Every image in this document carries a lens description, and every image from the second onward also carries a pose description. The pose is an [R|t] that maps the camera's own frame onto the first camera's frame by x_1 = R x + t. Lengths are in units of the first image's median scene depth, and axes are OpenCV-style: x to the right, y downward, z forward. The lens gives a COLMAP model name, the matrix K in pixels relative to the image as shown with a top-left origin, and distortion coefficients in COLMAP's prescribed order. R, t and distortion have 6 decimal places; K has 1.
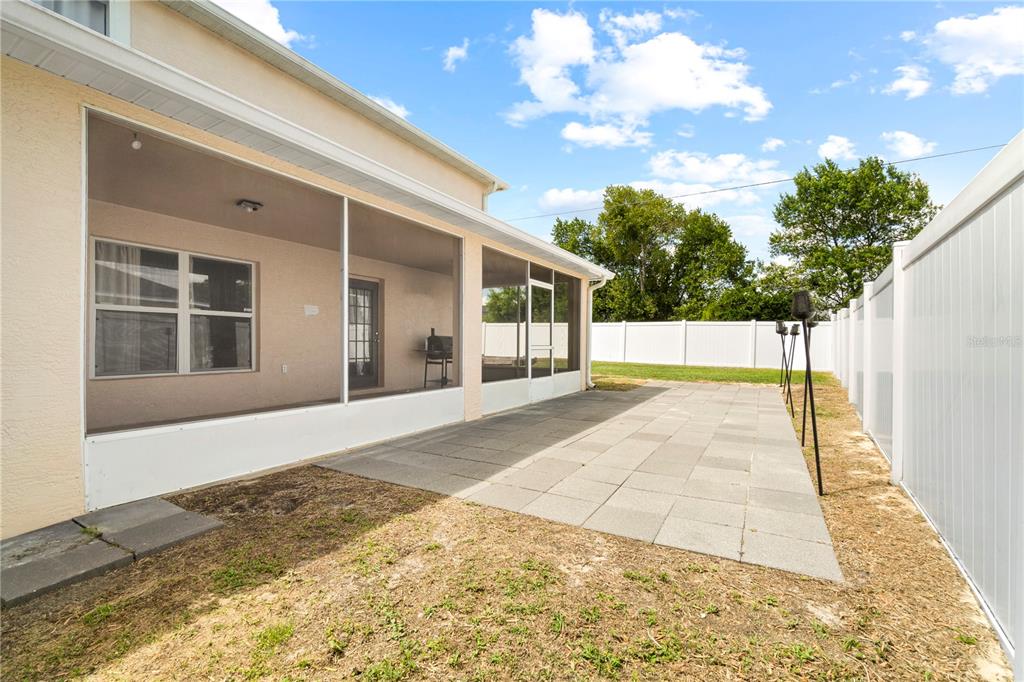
lens RADIAL K [[442.4, 0, 507.4], [0, 442.4, 339.4], [0, 0, 1]] dist [-0.002198, 0.000195]
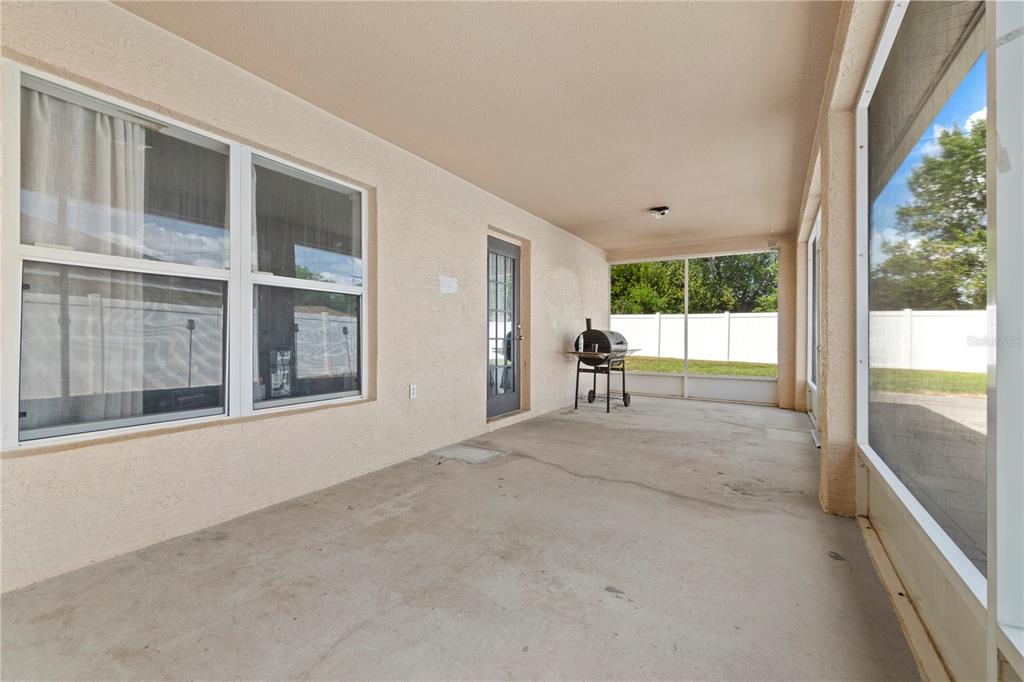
lens RADIAL K [[442.8, 0, 513.9], [0, 442.8, 332.6], [0, 0, 1]] dist [-0.000354, -0.000102]
pose [[0.999985, -0.005355, 0.001051, -0.304050], [0.005361, 0.999973, -0.005035, -0.001950], [-0.001024, 0.005041, 0.999987, 0.366488]]
